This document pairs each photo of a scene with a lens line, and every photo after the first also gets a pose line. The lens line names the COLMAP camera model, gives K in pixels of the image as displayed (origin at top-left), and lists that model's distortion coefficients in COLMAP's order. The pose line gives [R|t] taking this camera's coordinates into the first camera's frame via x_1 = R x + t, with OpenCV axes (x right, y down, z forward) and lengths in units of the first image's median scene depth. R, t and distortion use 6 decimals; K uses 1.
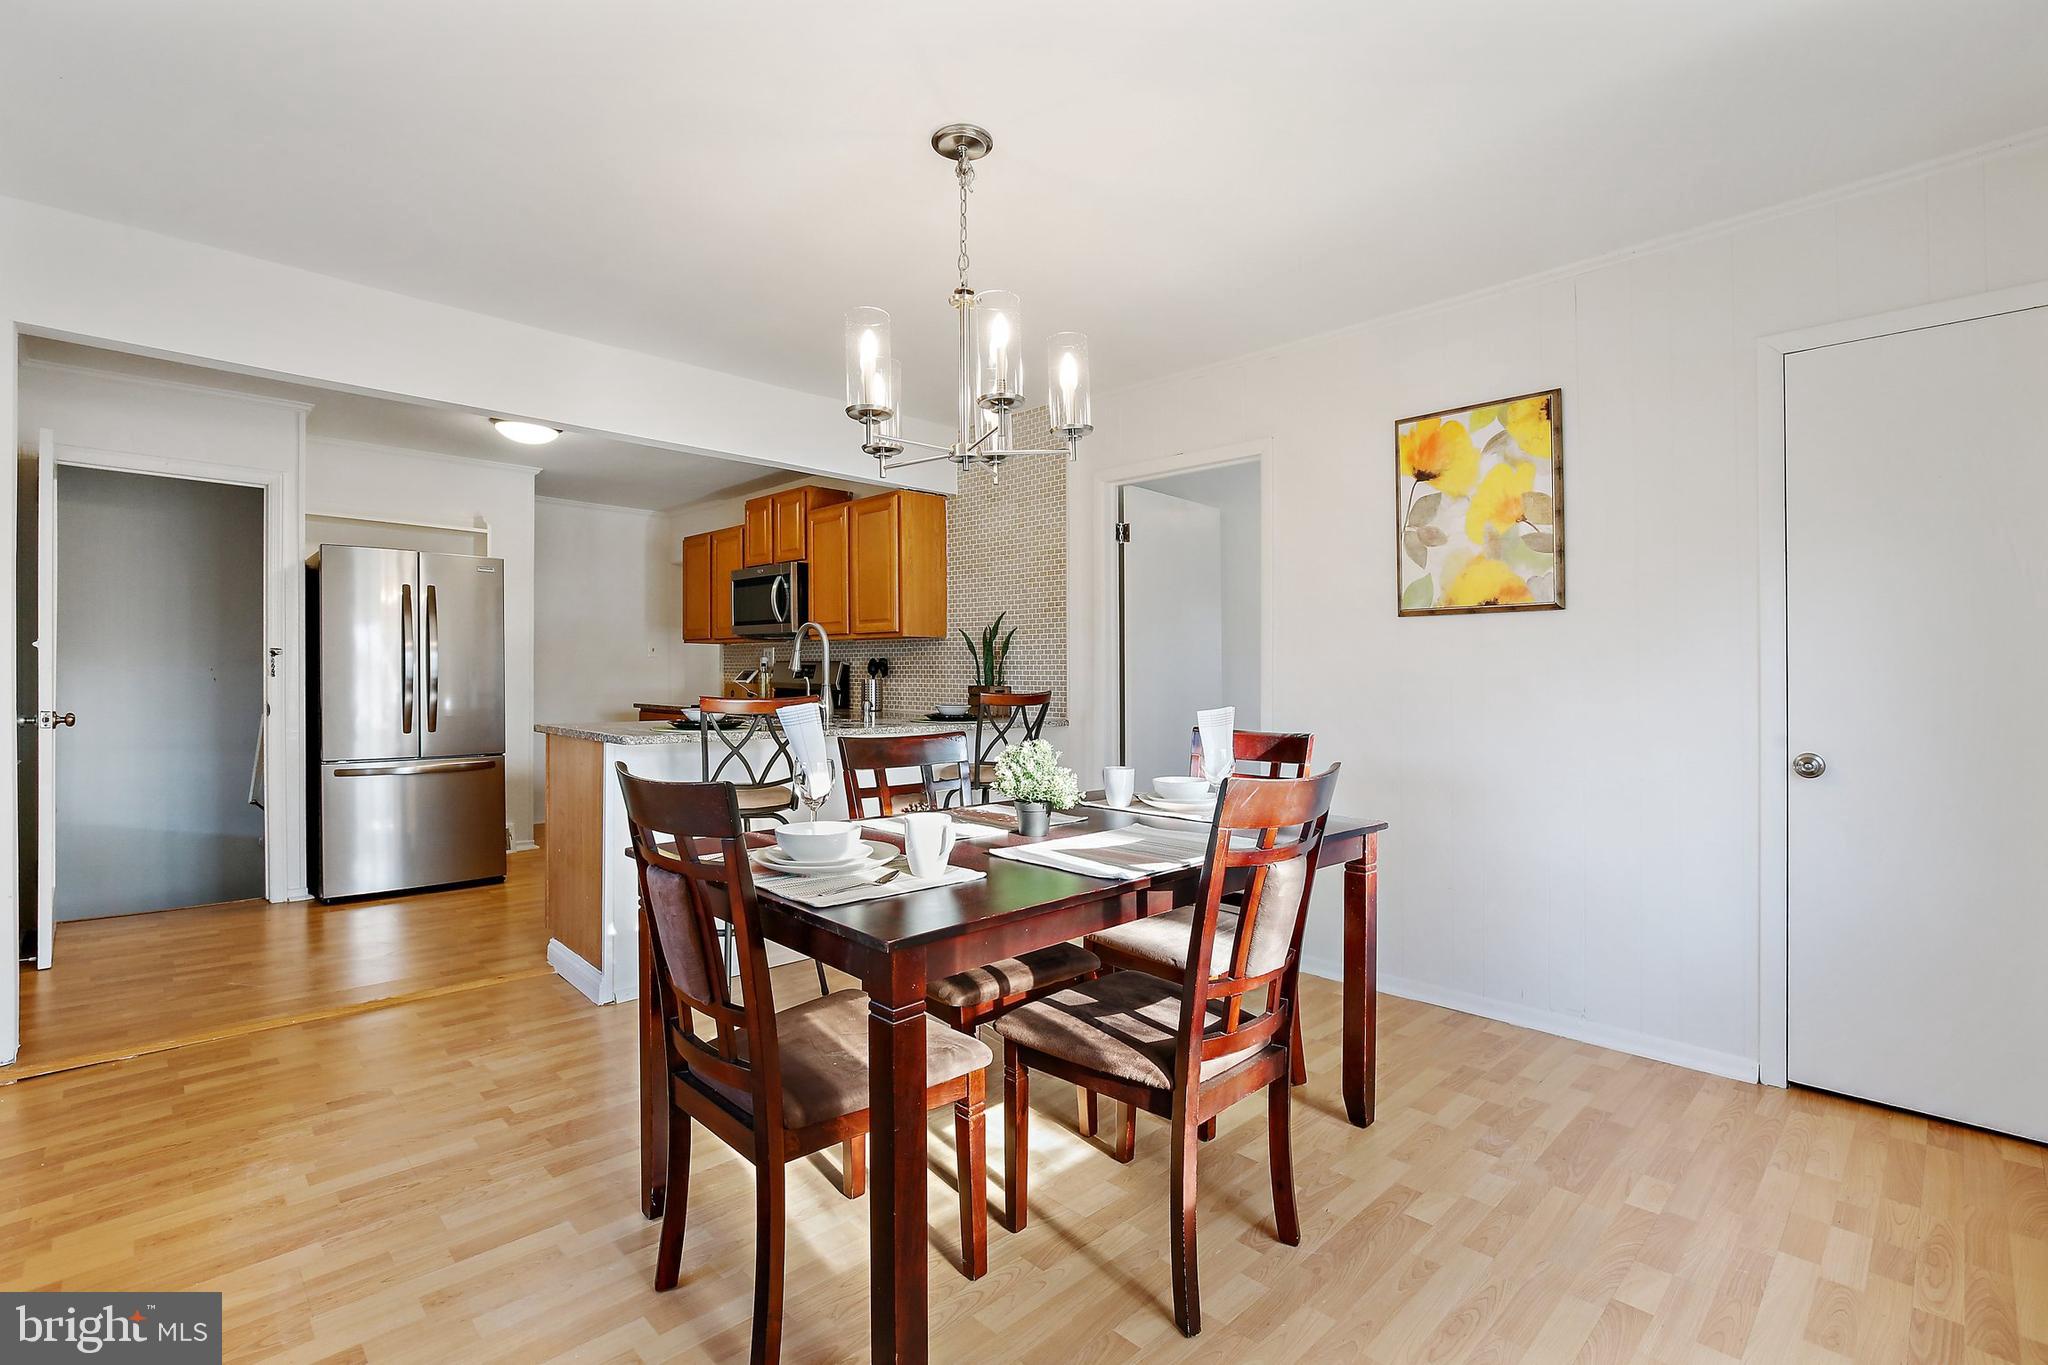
lens RADIAL K [[928.6, 0, 1025.6], [0, 928.6, 687.8], [0, 0, 1]] dist [-0.016874, 0.000217]
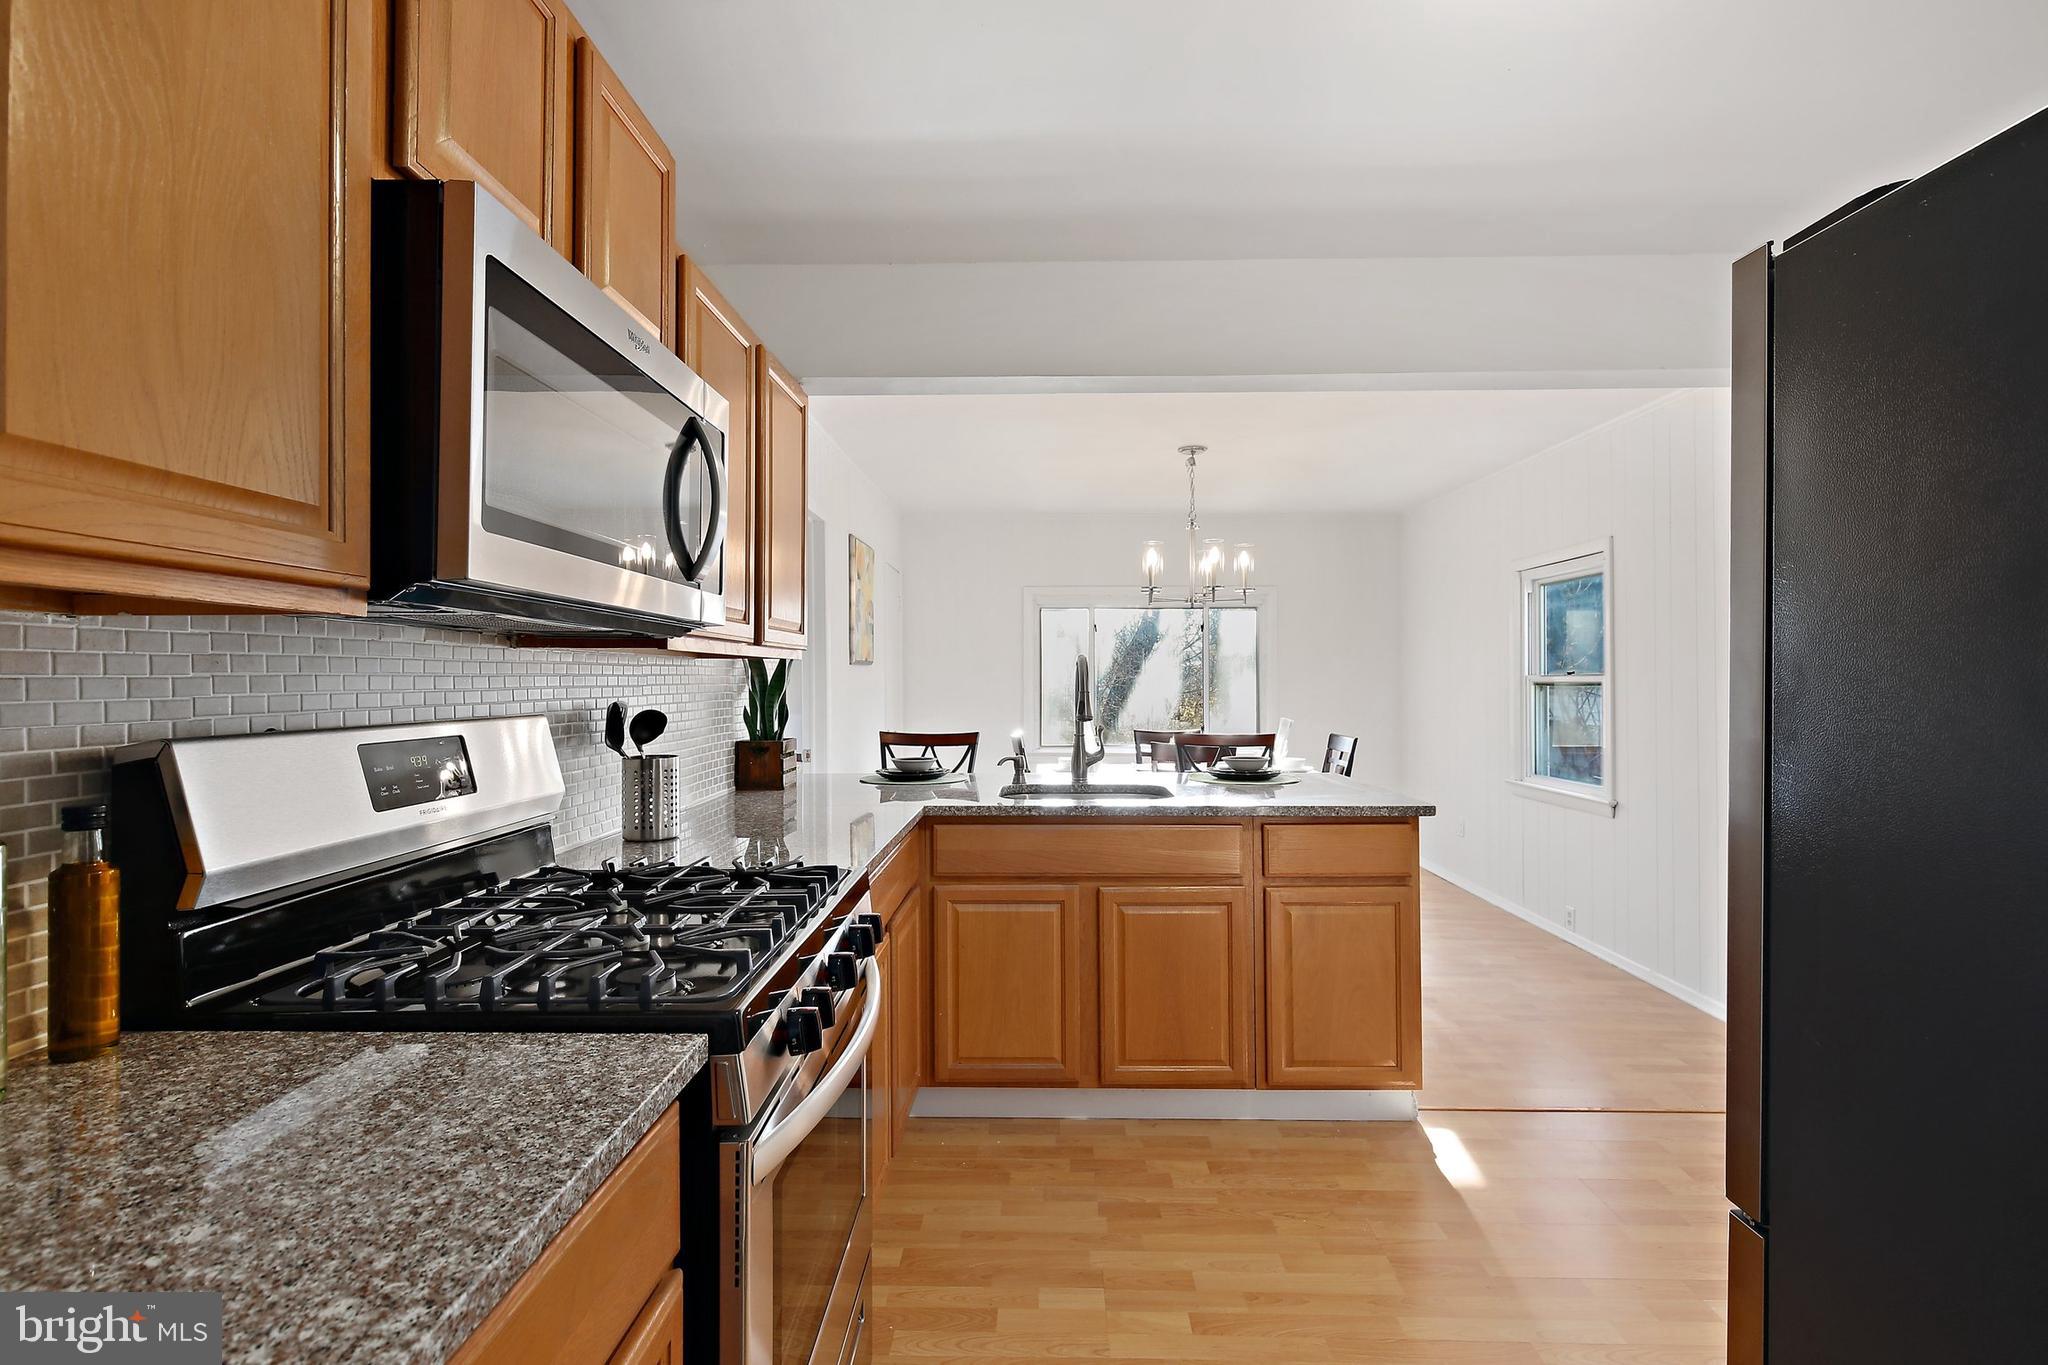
lens RADIAL K [[938.5, 0, 1032.1], [0, 938.5, 672.7], [0, 0, 1]] dist [0.008595, -0.000163]
pose [[-0.698196, -0.002738, 0.715901, -0.673960], [0.003975, 0.999962, 0.007701, -0.055832], [-0.715896, 0.008222, -0.698159, 1.398896]]
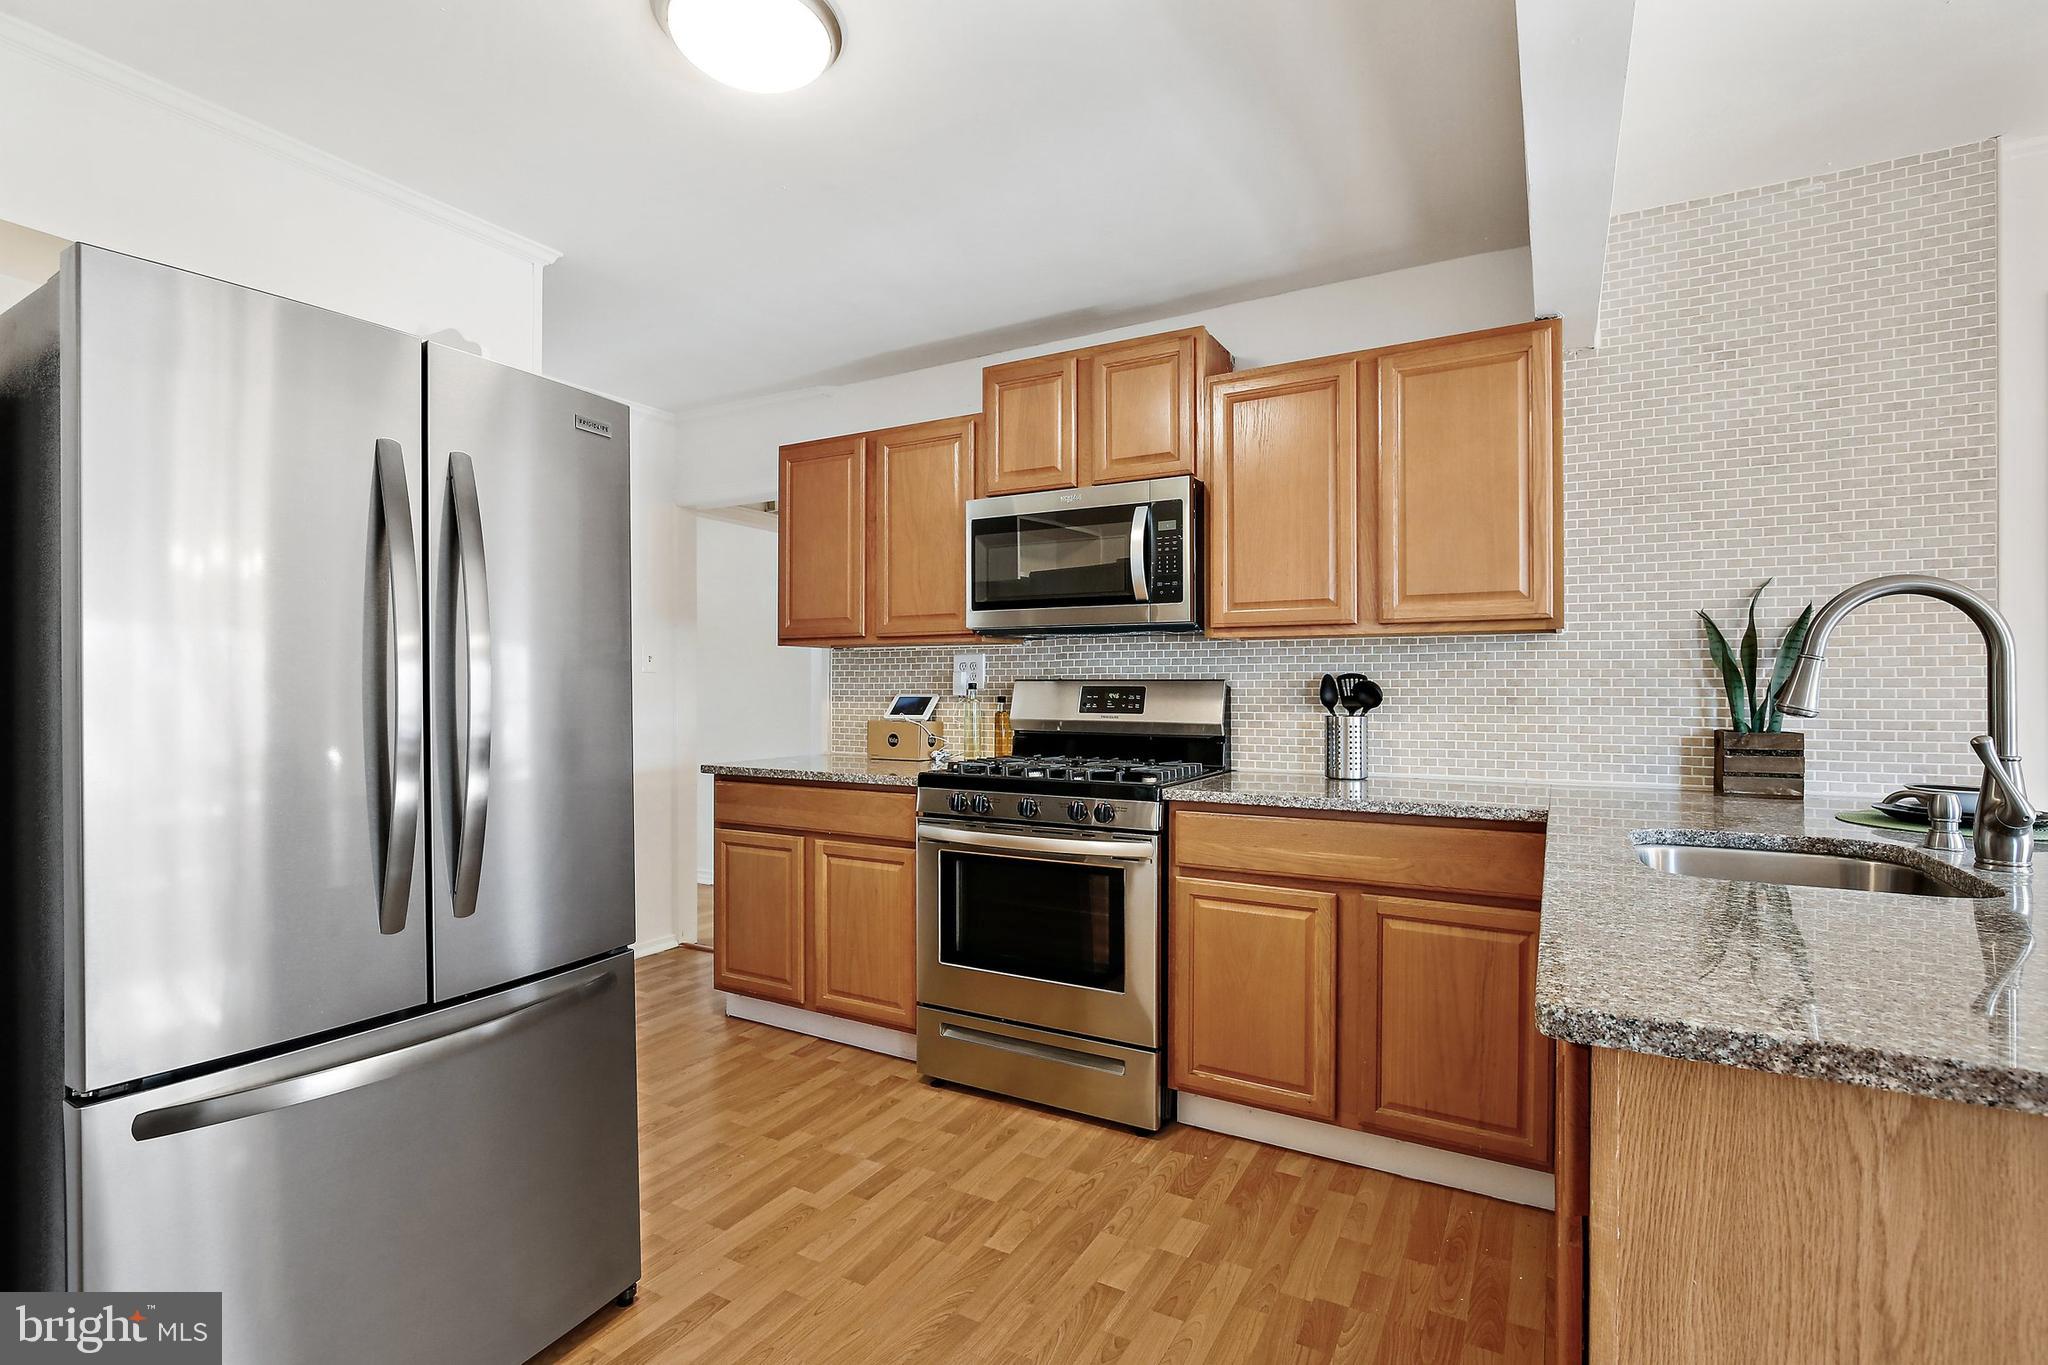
lens RADIAL K [[941.9, 0, 1020.1], [0, 941.9, 679.1], [0, 0, 1]] dist [-0.023383, 0.006847]
pose [[0.963530, -0.006423, 0.267525, -0.573306], [0.011345, 0.999794, -0.016854, -0.026922], [-0.267361, 0.019274, 0.963404, 0.671490]]
